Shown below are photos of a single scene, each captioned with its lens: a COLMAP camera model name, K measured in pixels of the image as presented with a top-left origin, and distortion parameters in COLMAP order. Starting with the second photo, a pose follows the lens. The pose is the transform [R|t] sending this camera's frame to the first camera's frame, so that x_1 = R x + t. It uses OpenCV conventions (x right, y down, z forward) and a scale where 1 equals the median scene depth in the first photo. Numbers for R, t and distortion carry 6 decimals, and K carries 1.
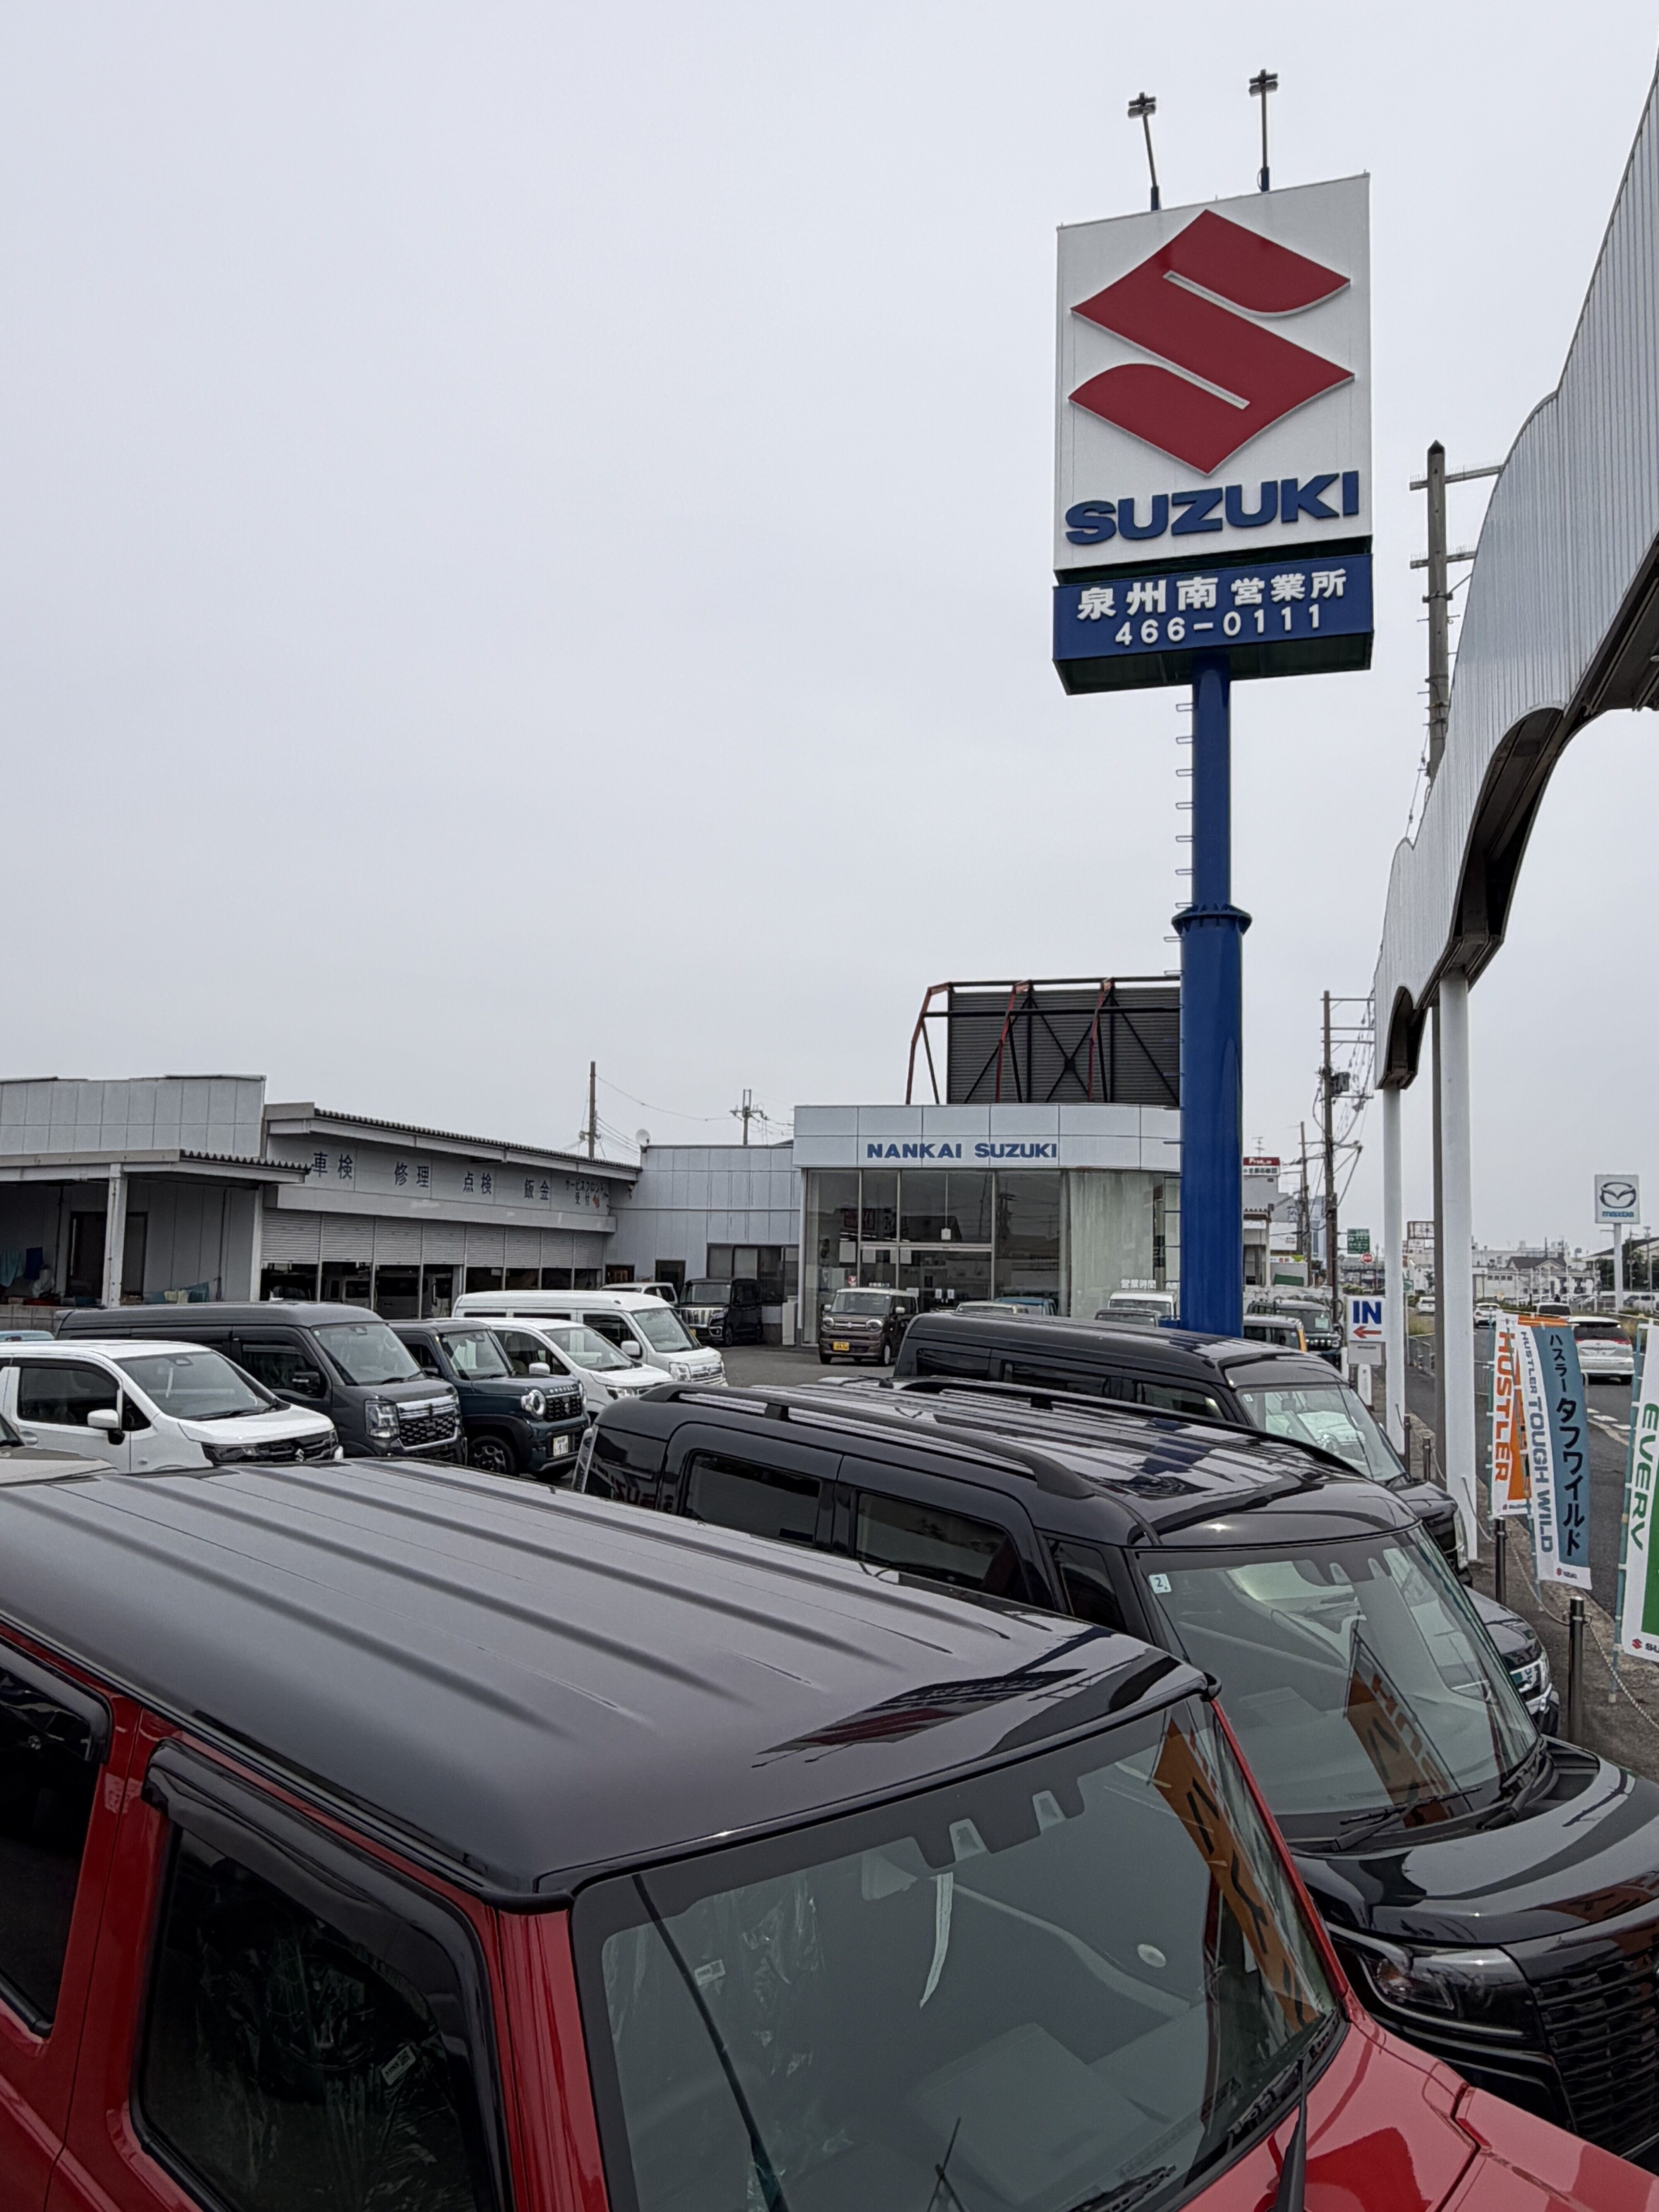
lens RADIAL K [[1594.1, 0, 823.8], [0, 1594.1, 1127.2], [0, 0, 1]] dist [-0.019278, -0.009117]
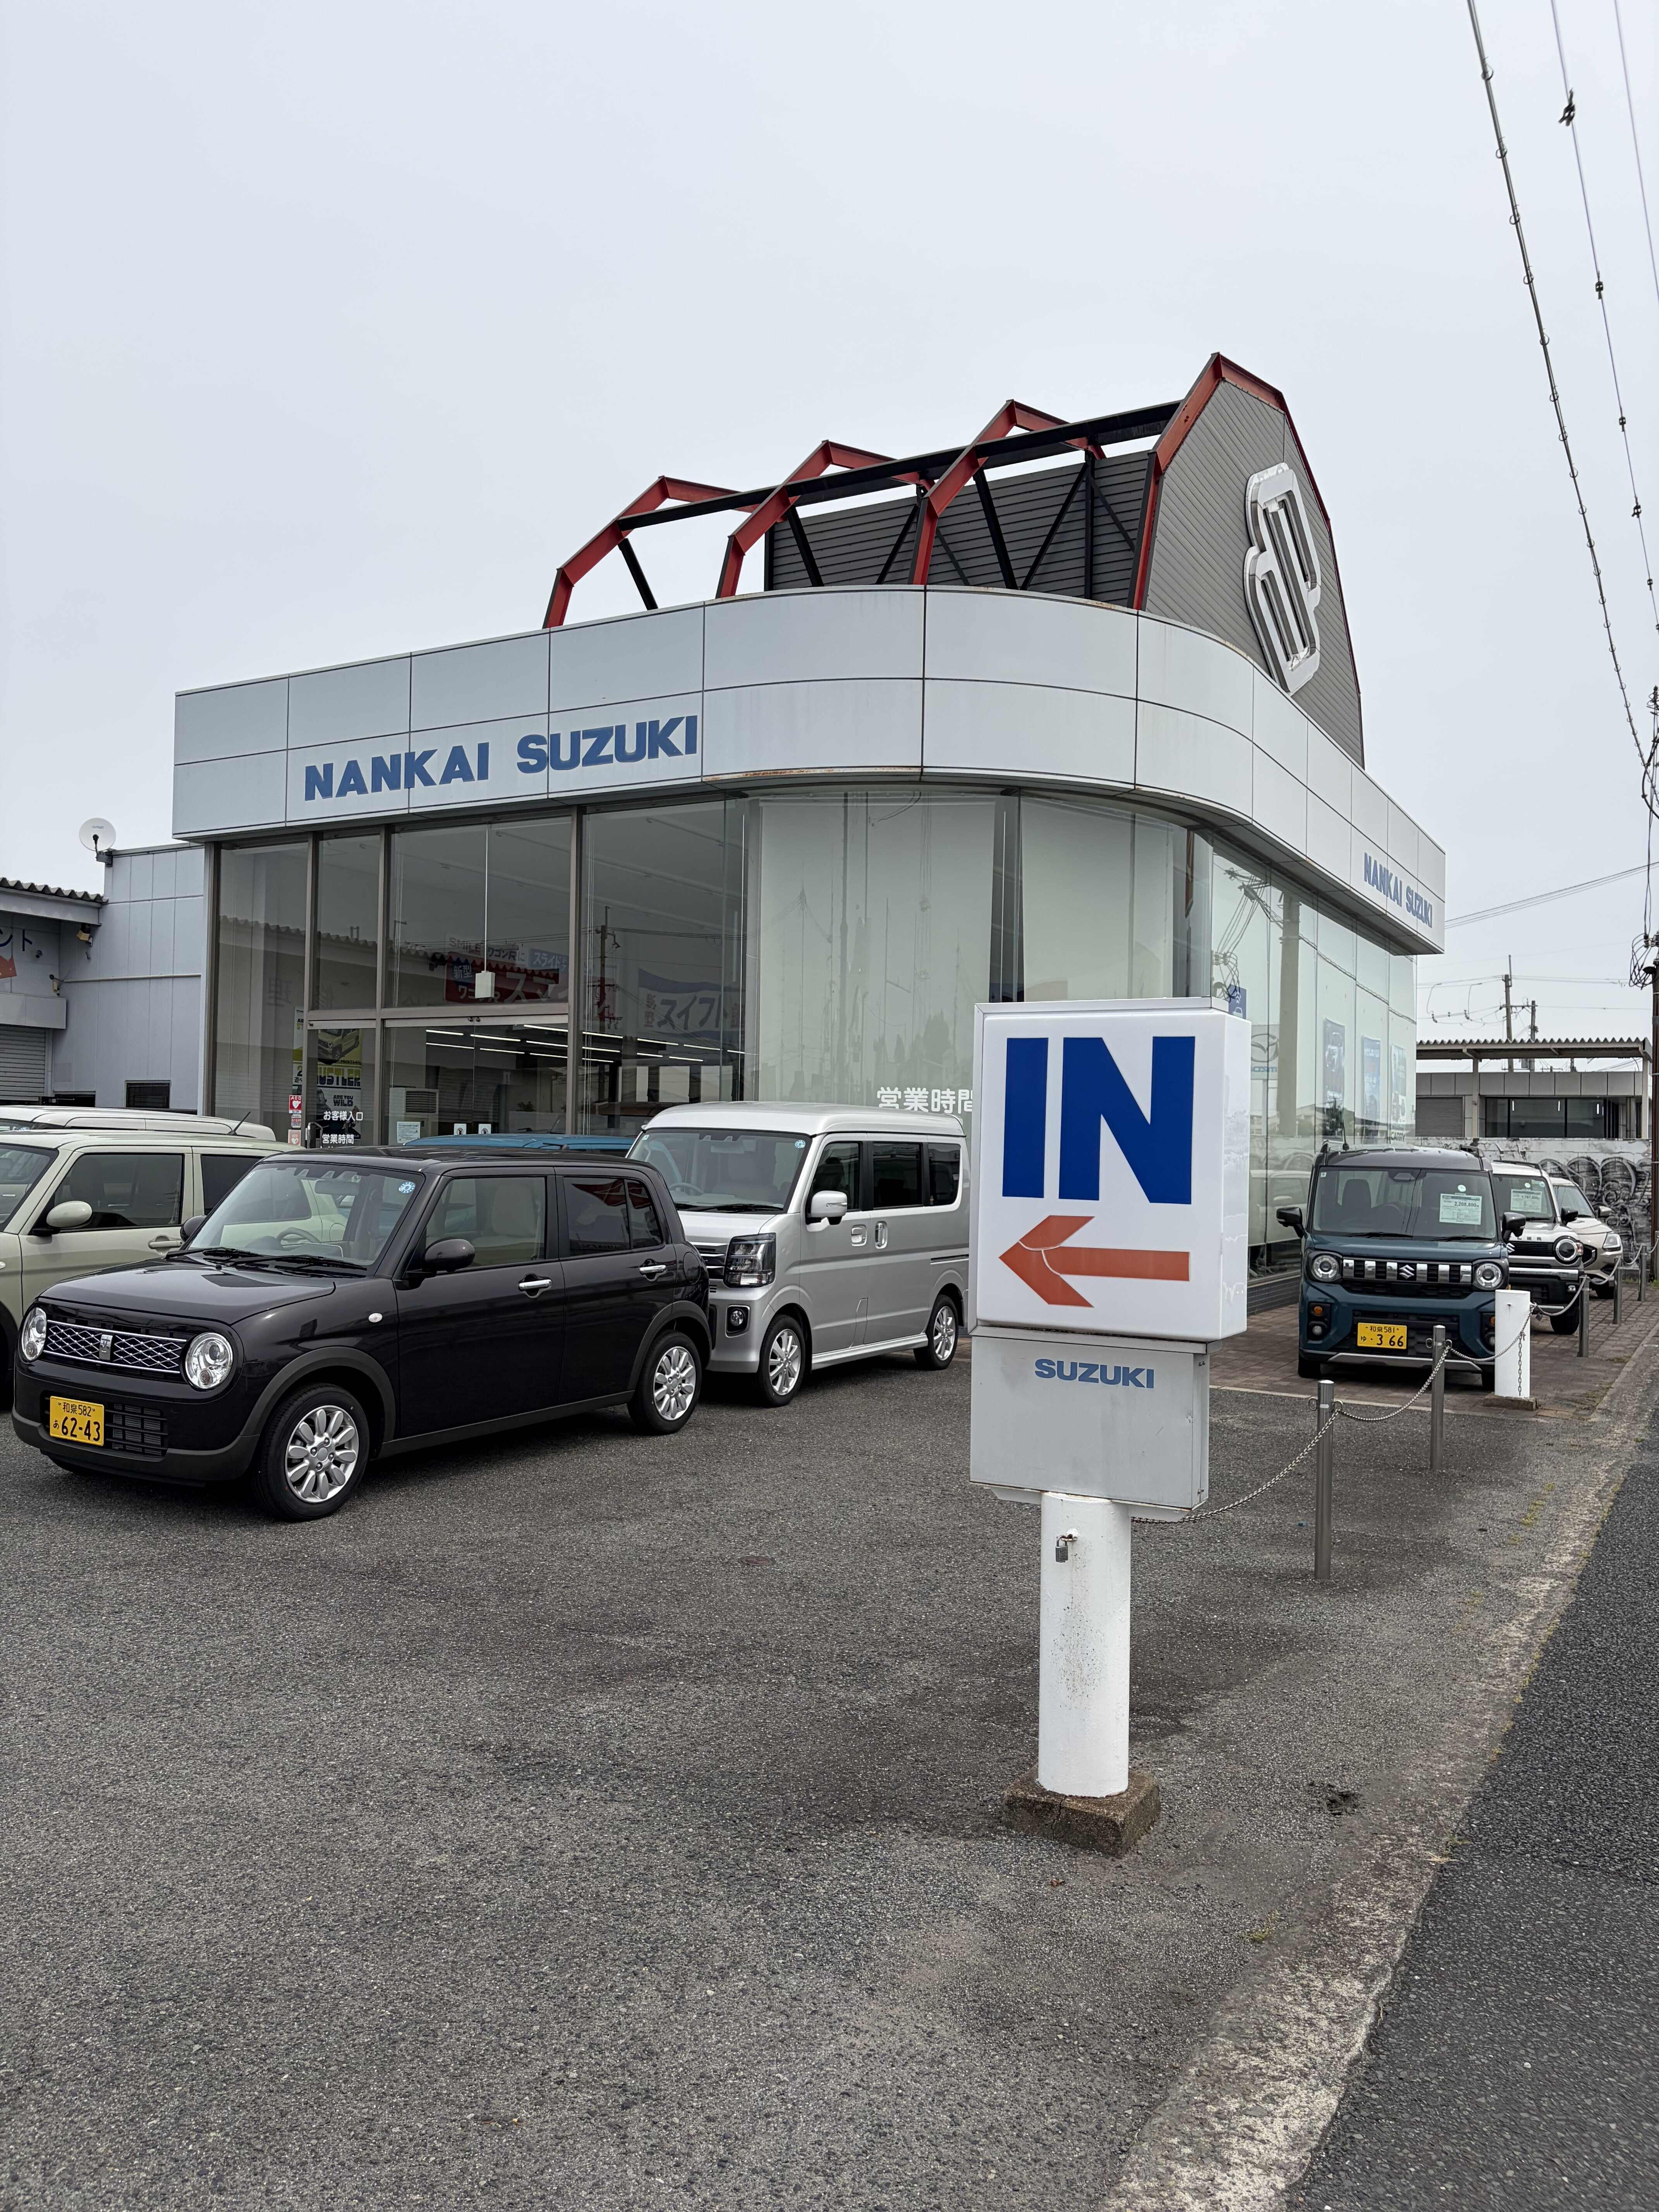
lens RADIAL K [[1645.3, 0, 839.8], [0, 1645.3, 1107.2], [0, 0, 1]] dist [0.055039, -0.029776]
pose [[0.975334, -0.010877, -0.220465, 0.332129], [0.023387, 0.998256, 0.054212, 0.101926], [0.219491, -0.058030, 0.973887, 0.815839]]
